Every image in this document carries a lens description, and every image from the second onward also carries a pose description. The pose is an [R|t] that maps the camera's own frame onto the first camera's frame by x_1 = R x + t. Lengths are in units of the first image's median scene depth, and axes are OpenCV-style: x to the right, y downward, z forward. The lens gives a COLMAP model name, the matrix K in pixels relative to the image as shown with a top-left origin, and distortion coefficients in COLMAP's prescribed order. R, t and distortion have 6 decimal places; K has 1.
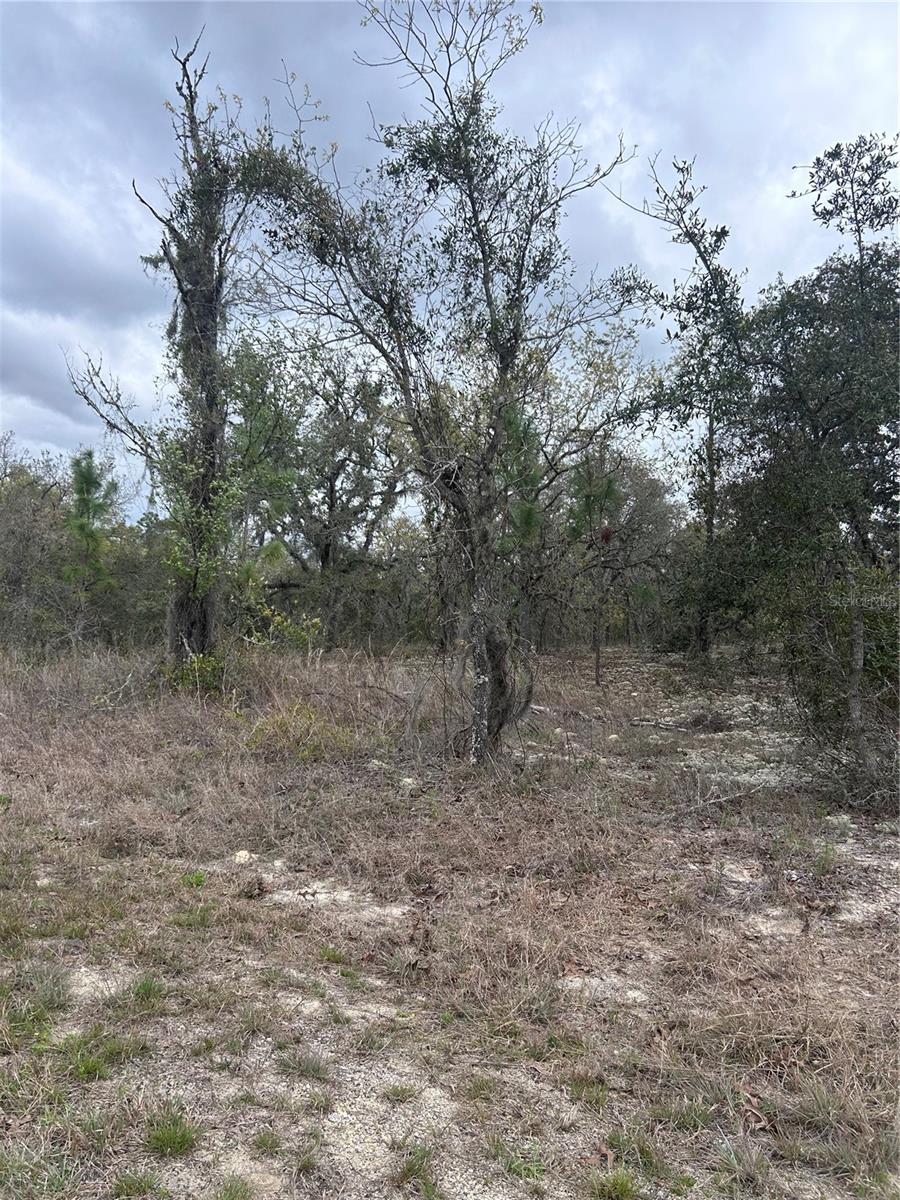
lens RADIAL K [[899.1, 0, 436.6], [0, 899.1, 580.4], [0, 0, 1]] dist [0.039907, -0.016964]
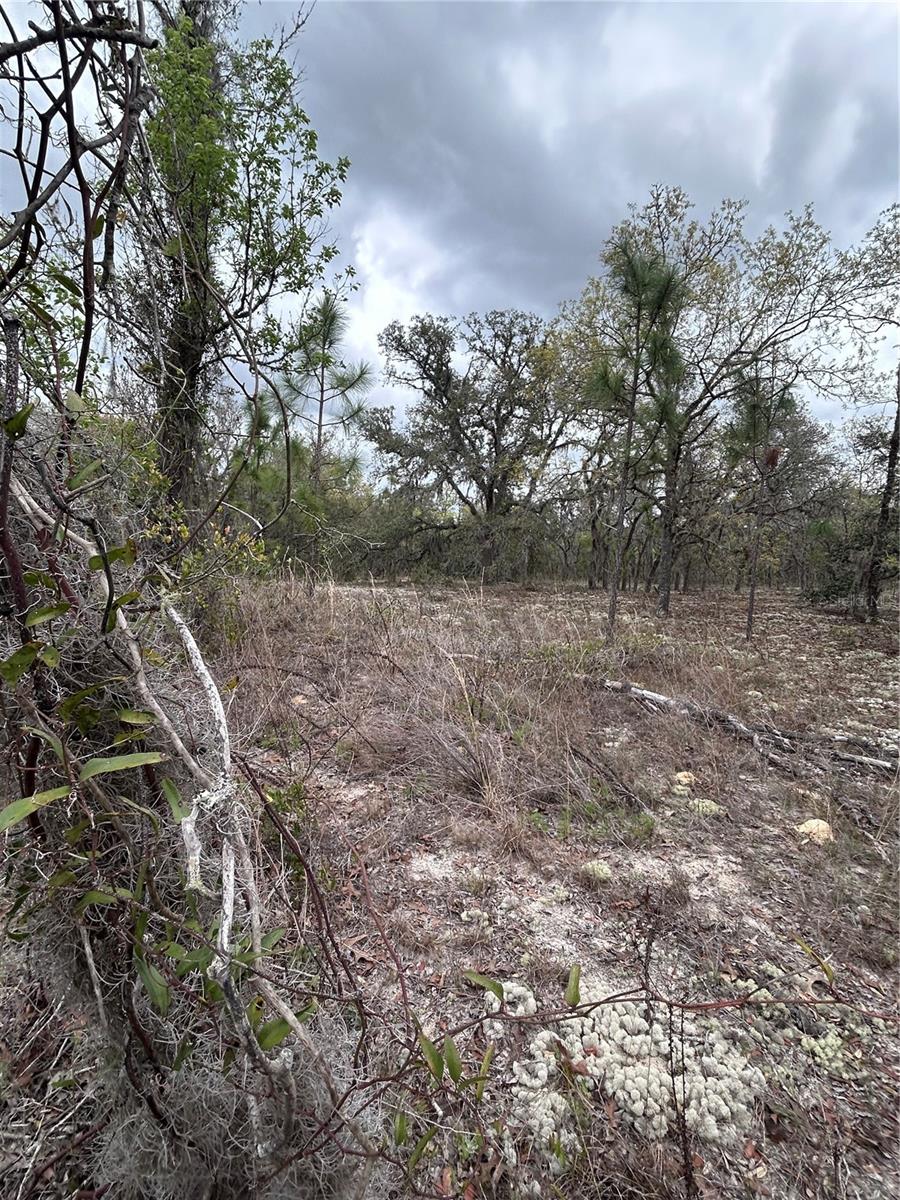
lens RADIAL K [[585.7, 0, 455.4], [0, 585.7, 610.2], [0, 0, 1]] dist [-0.003839, 0.000176]
pose [[0.963386, 0.045412, -0.264246, 0.129645], [-0.011128, 0.991475, 0.129820, 0.049181], [0.267888, -0.122126, 0.955678, 0.903232]]
